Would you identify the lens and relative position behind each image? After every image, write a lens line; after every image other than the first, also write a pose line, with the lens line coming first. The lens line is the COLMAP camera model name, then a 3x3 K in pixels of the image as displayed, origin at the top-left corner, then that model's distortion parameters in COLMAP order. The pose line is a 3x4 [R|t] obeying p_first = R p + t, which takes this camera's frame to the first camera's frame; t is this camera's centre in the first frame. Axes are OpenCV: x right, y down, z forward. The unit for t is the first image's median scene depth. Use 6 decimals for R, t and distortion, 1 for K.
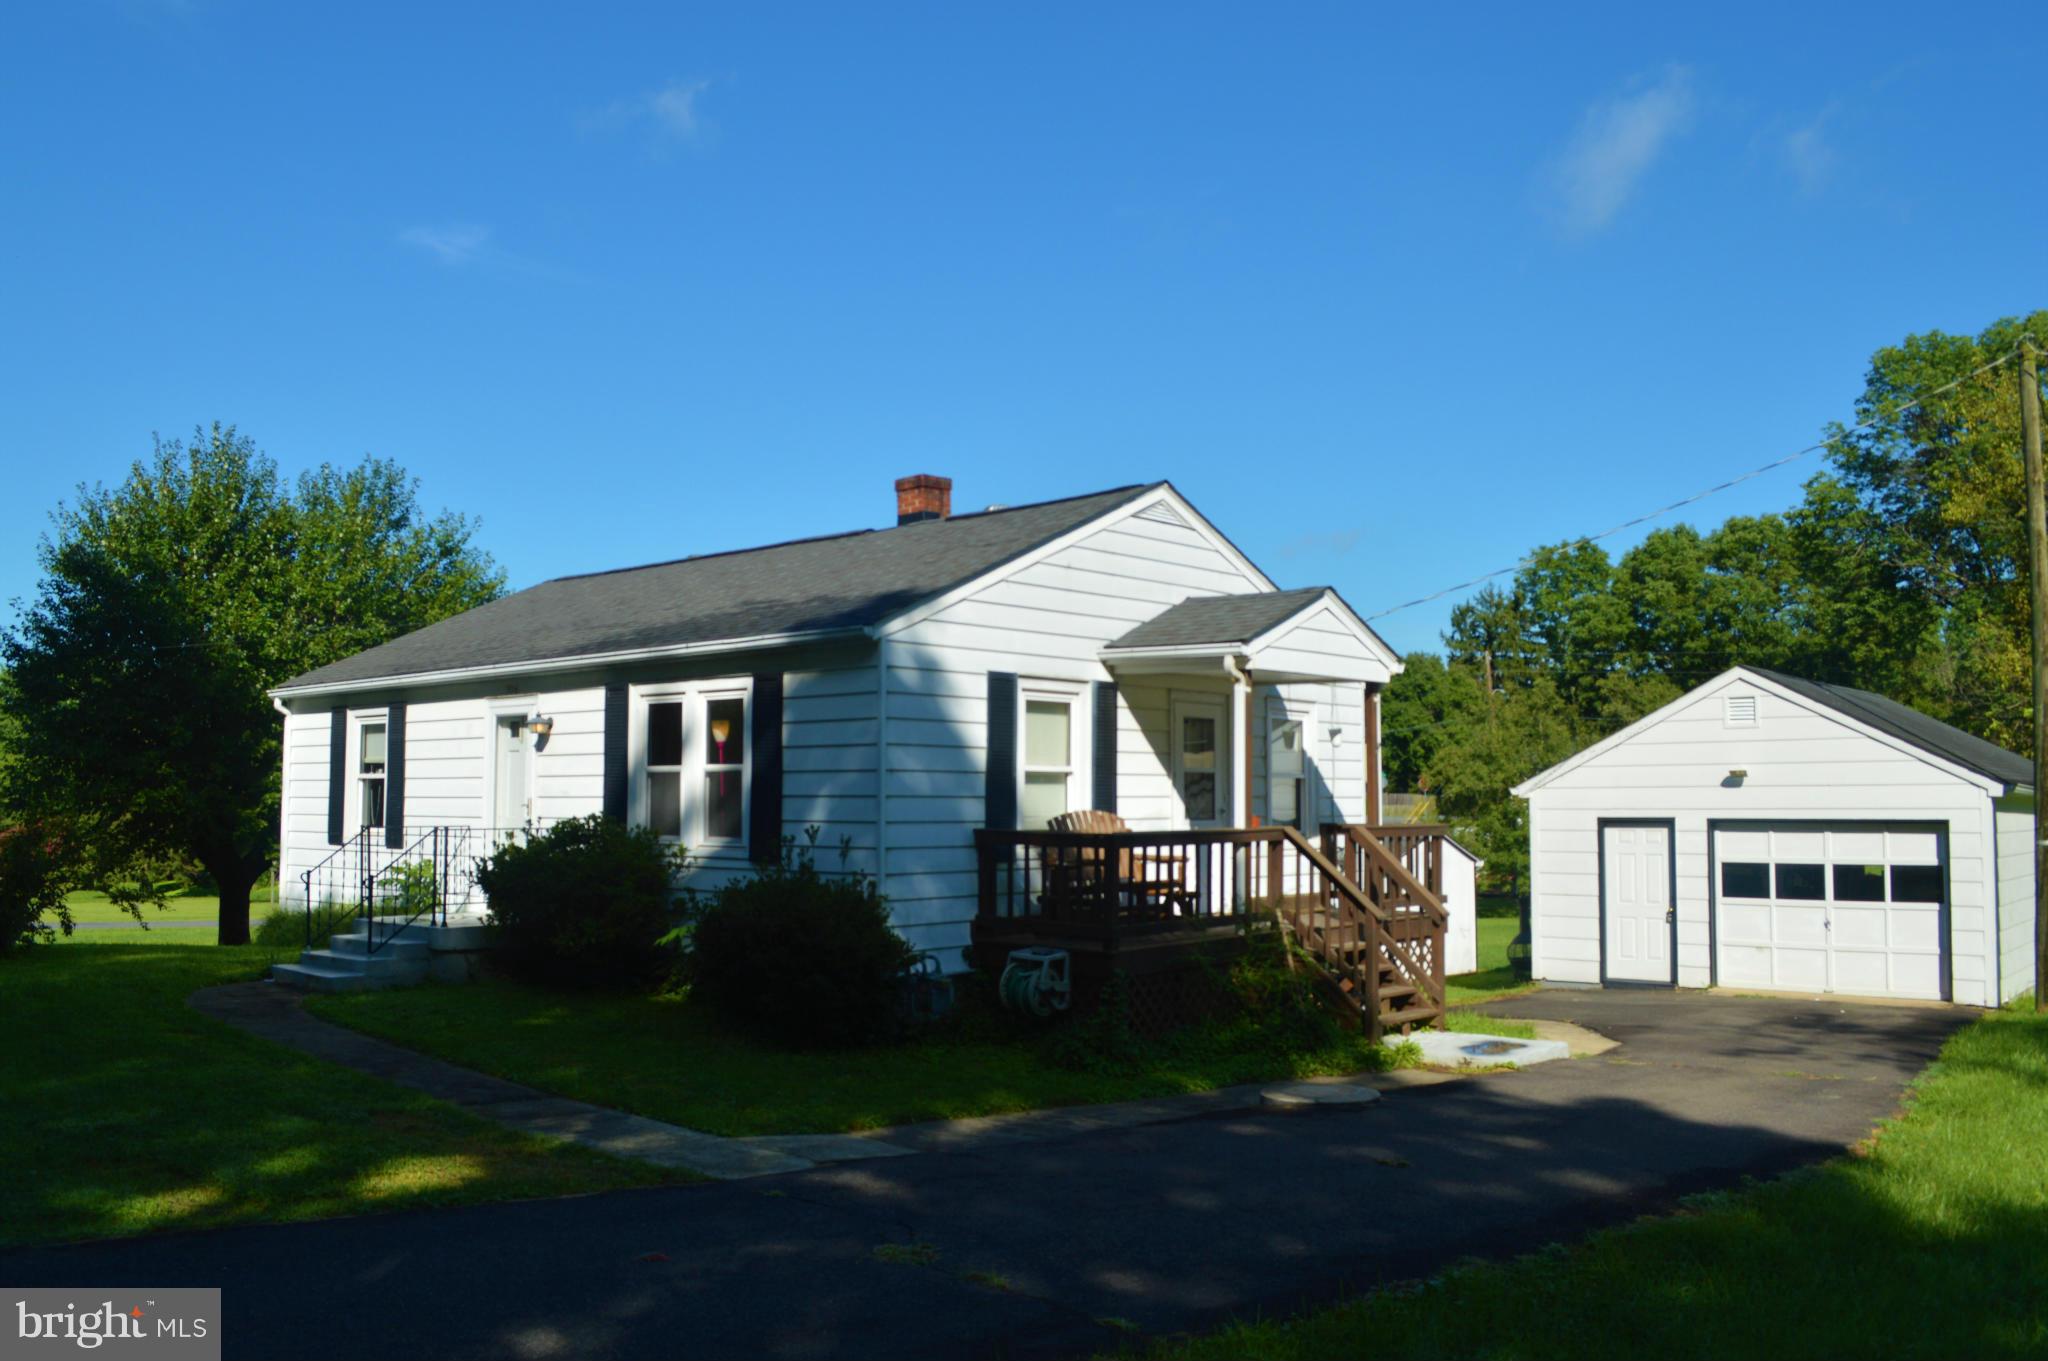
lens RADIAL K [[1647.7, 0, 1016.9], [0, 1647.7, 690.4], [0, 0, 1]] dist [-0.082360, 0.002859]
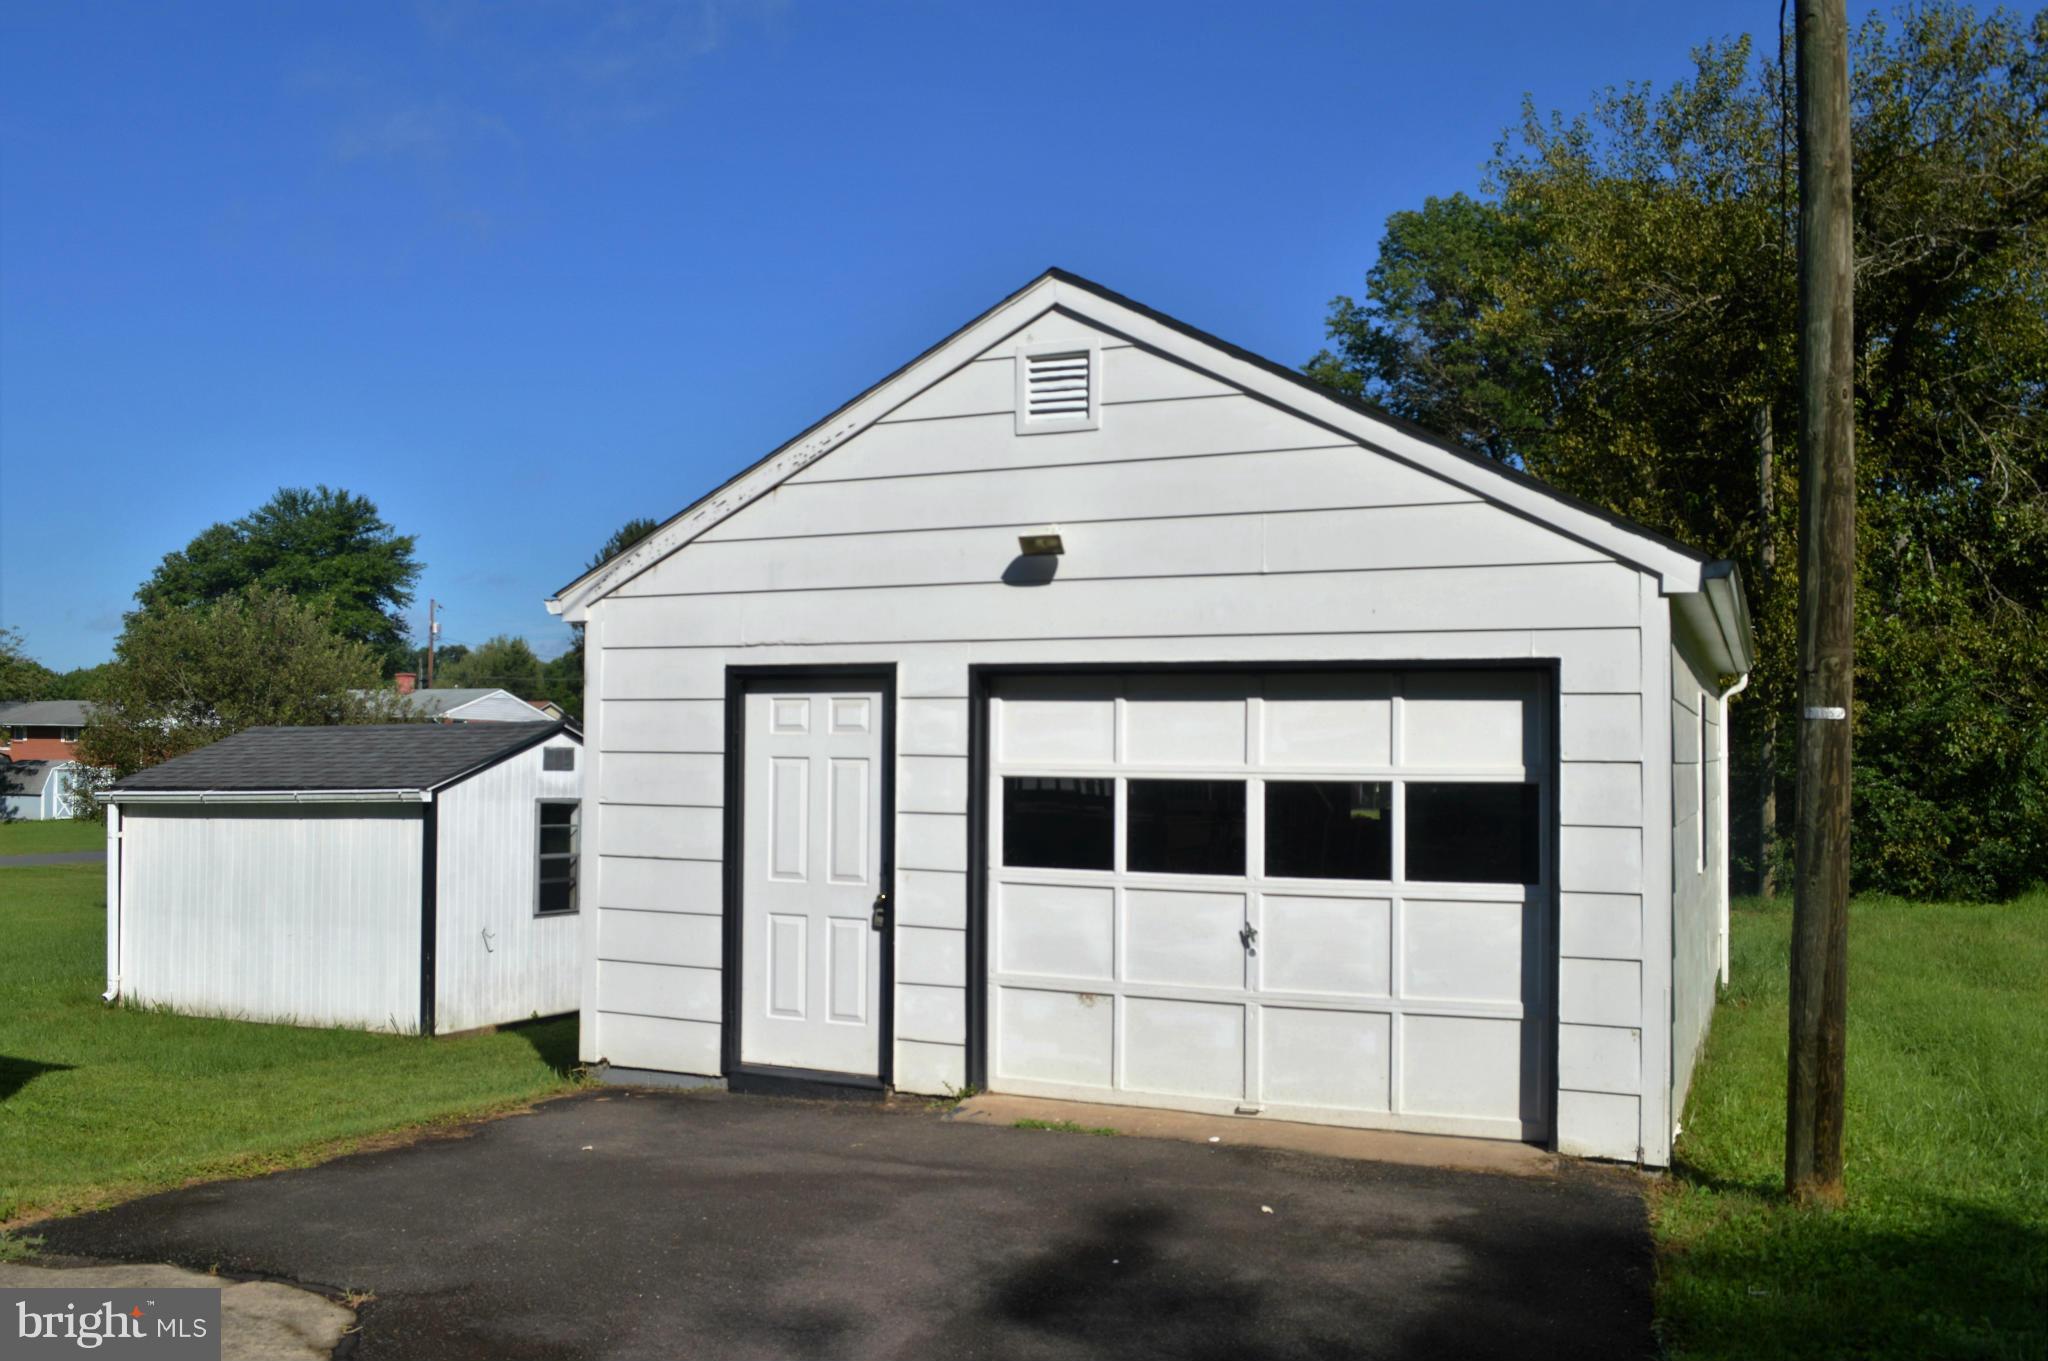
lens RADIAL K [[1722.7, 0, 1024.0], [0, 1722.7, 680.5], [0, 0, 1]] dist [-0.088565, 0.000114]
pose [[0.958600, 0.019836, 0.284065, 0.338535], [-0.027539, 0.999353, 0.023148, 0.076995], [-0.283422, -0.030012, 0.958526, 0.632450]]
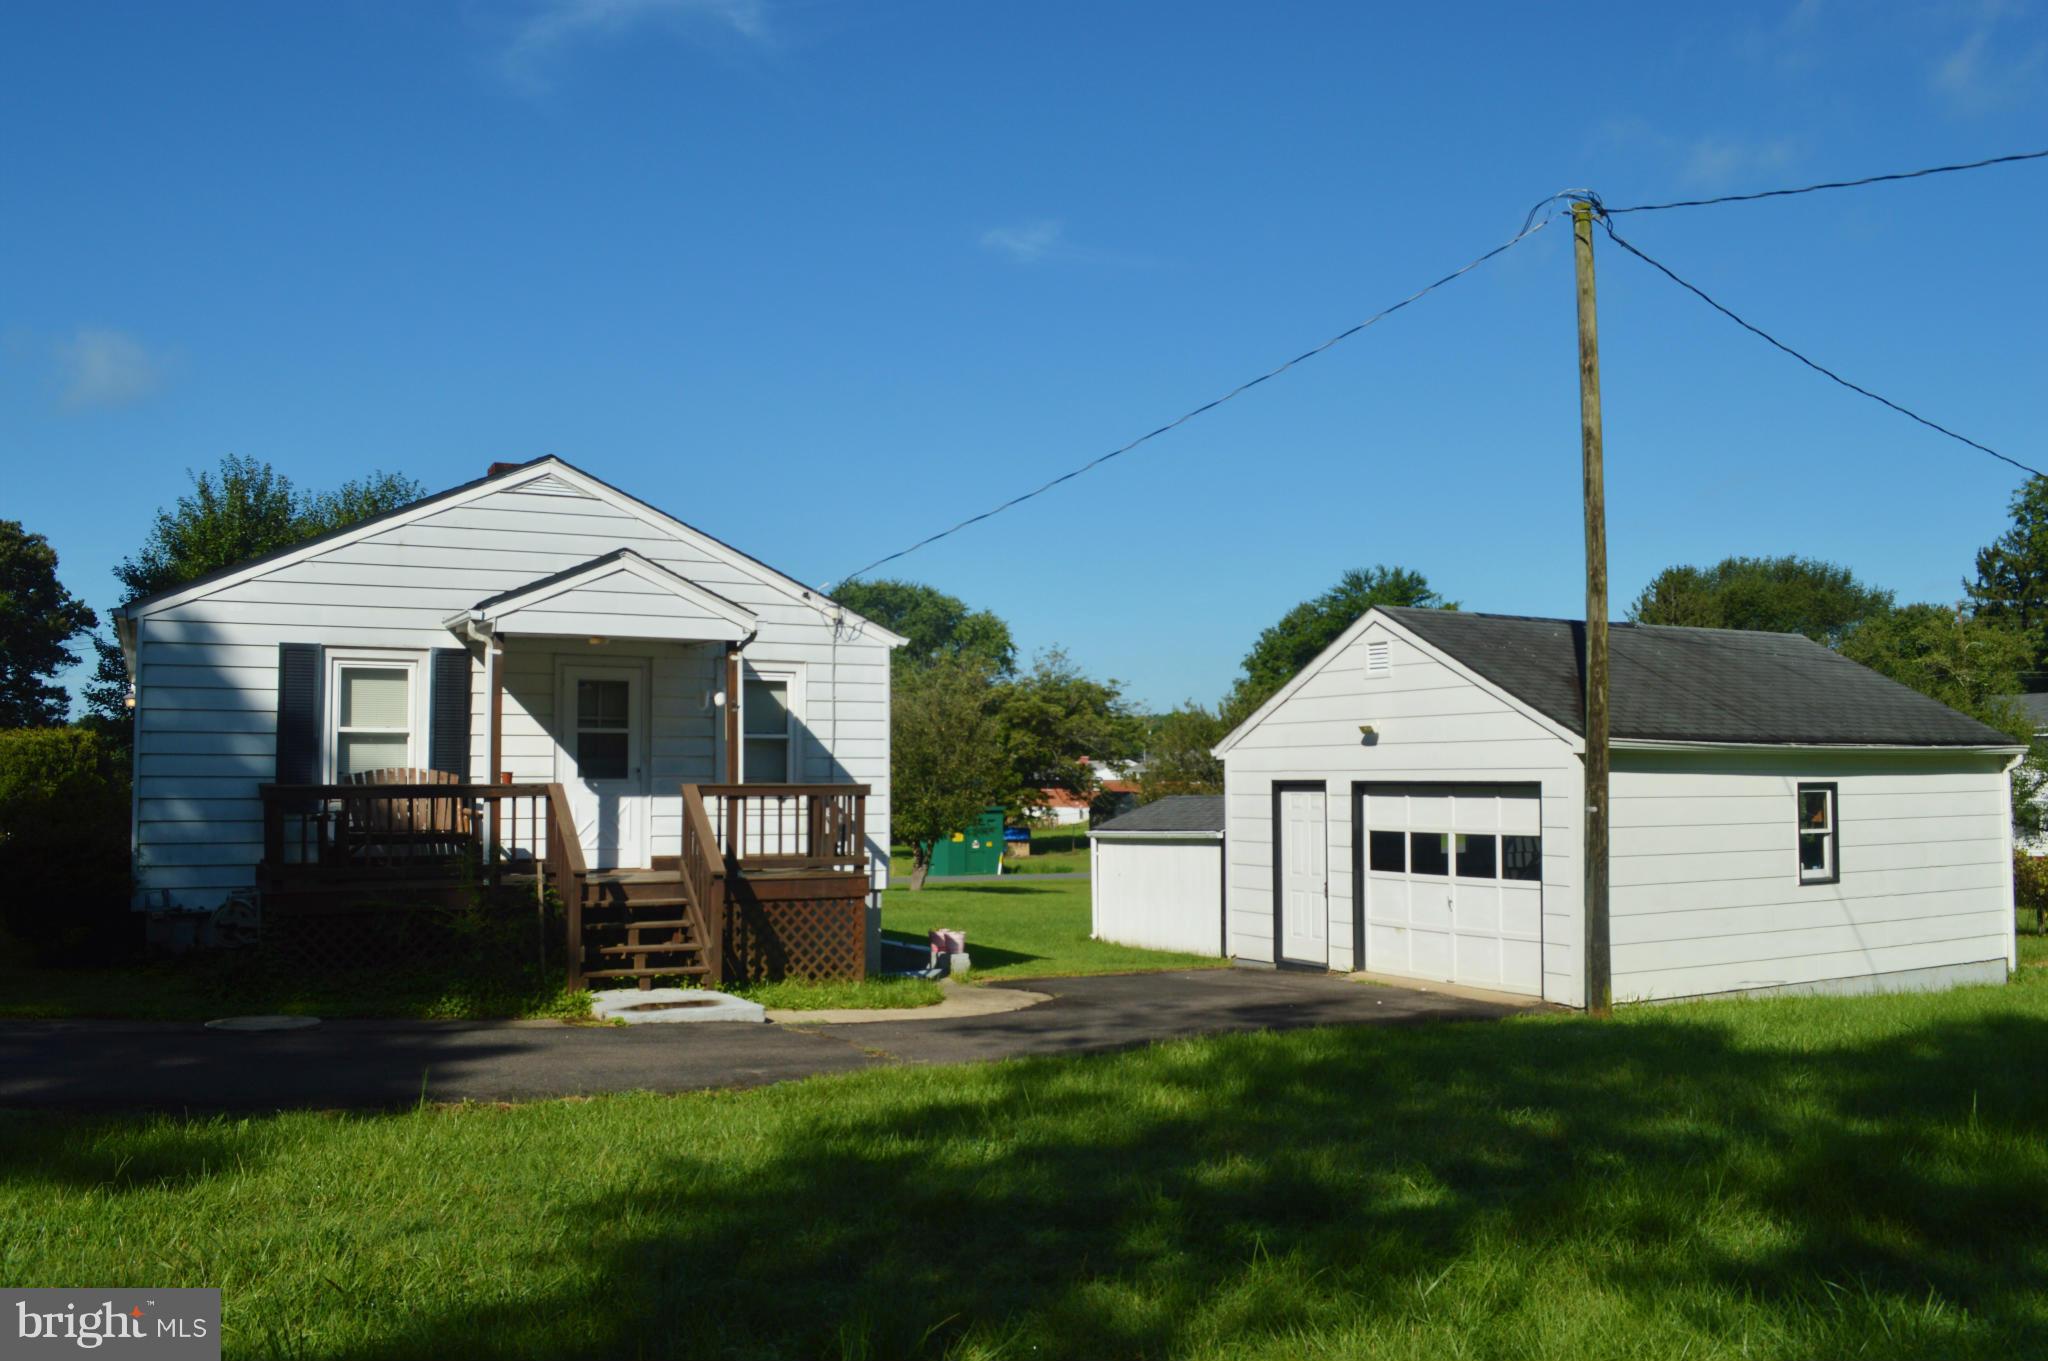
lens RADIAL K [[1647.7, 0, 1016.9], [0, 1647.7, 690.4], [0, 0, 1]] dist [-0.082360, 0.002859]
pose [[0.936941, -0.021793, -0.348808, 0.601508], [0.026810, 0.999595, 0.009561, 0.016904], [0.348458, -0.018310, 0.937146, 0.102272]]
